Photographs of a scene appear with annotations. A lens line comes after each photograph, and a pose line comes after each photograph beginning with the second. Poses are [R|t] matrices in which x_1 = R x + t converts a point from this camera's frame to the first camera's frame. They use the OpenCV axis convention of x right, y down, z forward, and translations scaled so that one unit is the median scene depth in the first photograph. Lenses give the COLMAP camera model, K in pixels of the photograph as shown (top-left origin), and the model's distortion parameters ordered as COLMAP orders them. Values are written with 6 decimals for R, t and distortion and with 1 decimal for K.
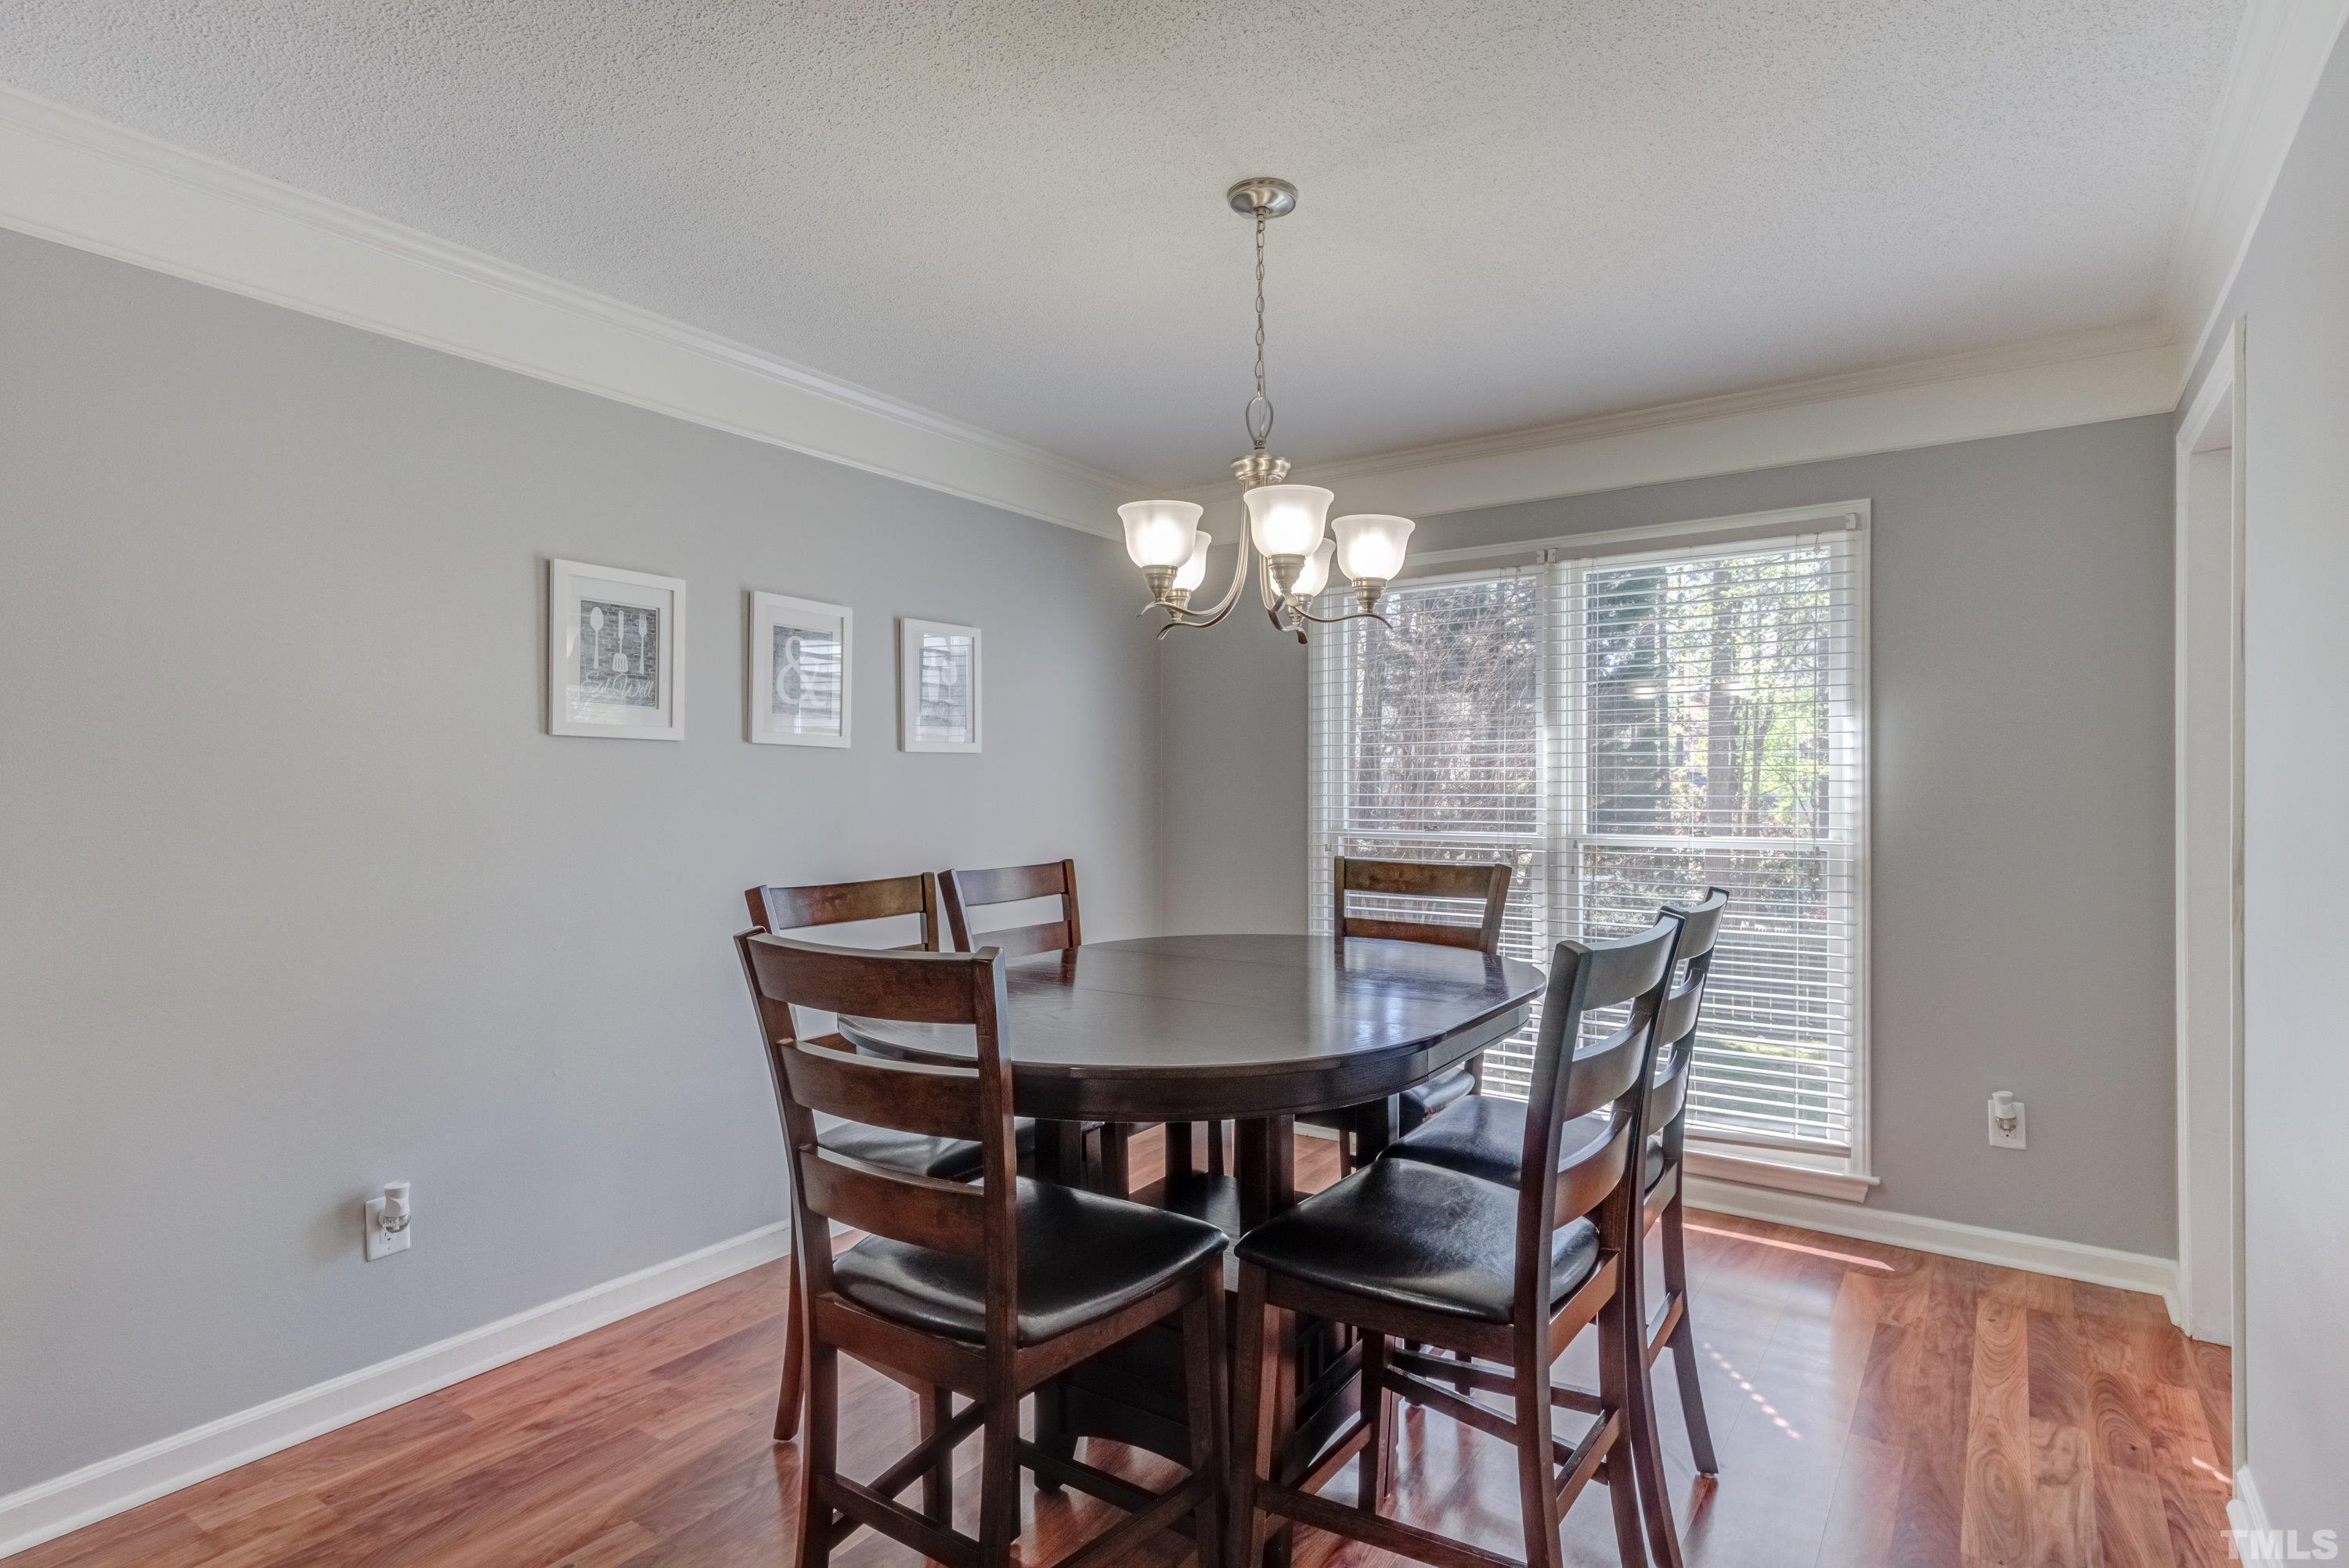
lens RADIAL K [[1214.3, 0, 1178.9], [0, 1214.3, 773.3], [0, 0, 1]] dist [0.034415, -0.010275]
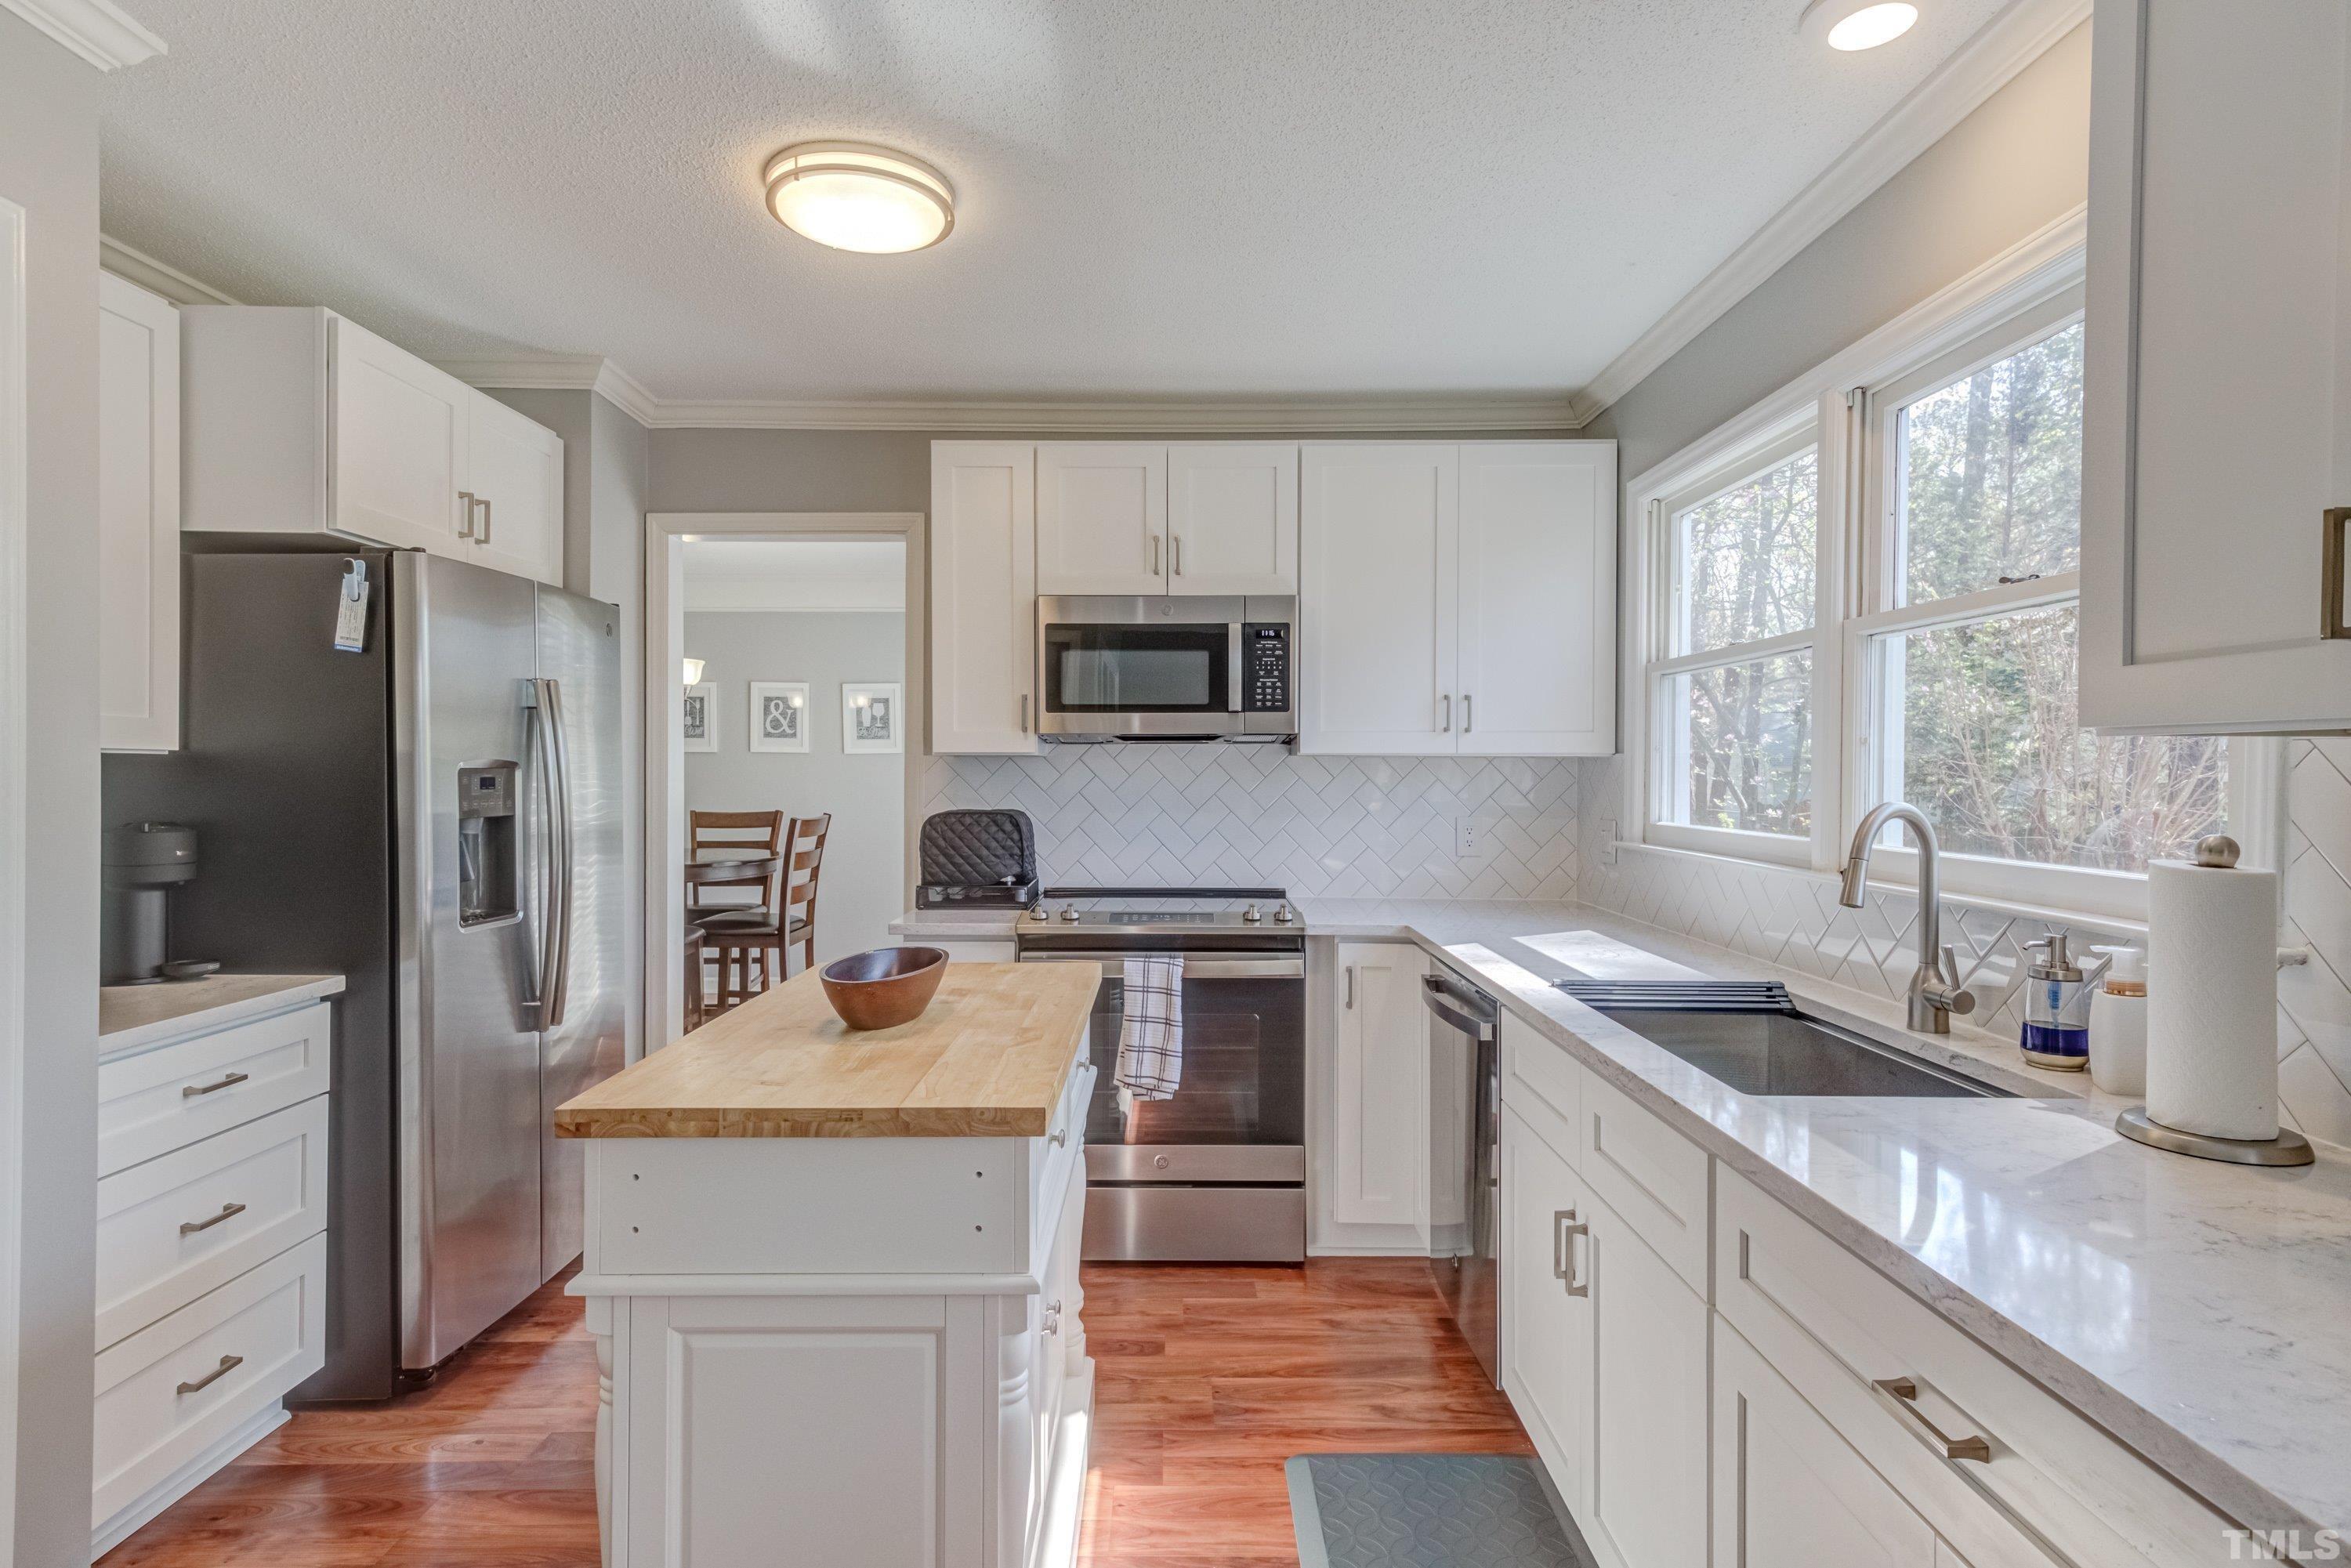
lens RADIAL K [[1215.4, 0, 1169.0], [0, 1215.4, 778.1], [0, 0, 1]] dist [0.034415, -0.010275]
pose [[0.553968, 0.002915, -0.832533, 2.039509], [-0.005064, 0.999987, 0.000132, 0.016973], [0.832523, 0.004143, 0.553975, 0.459519]]
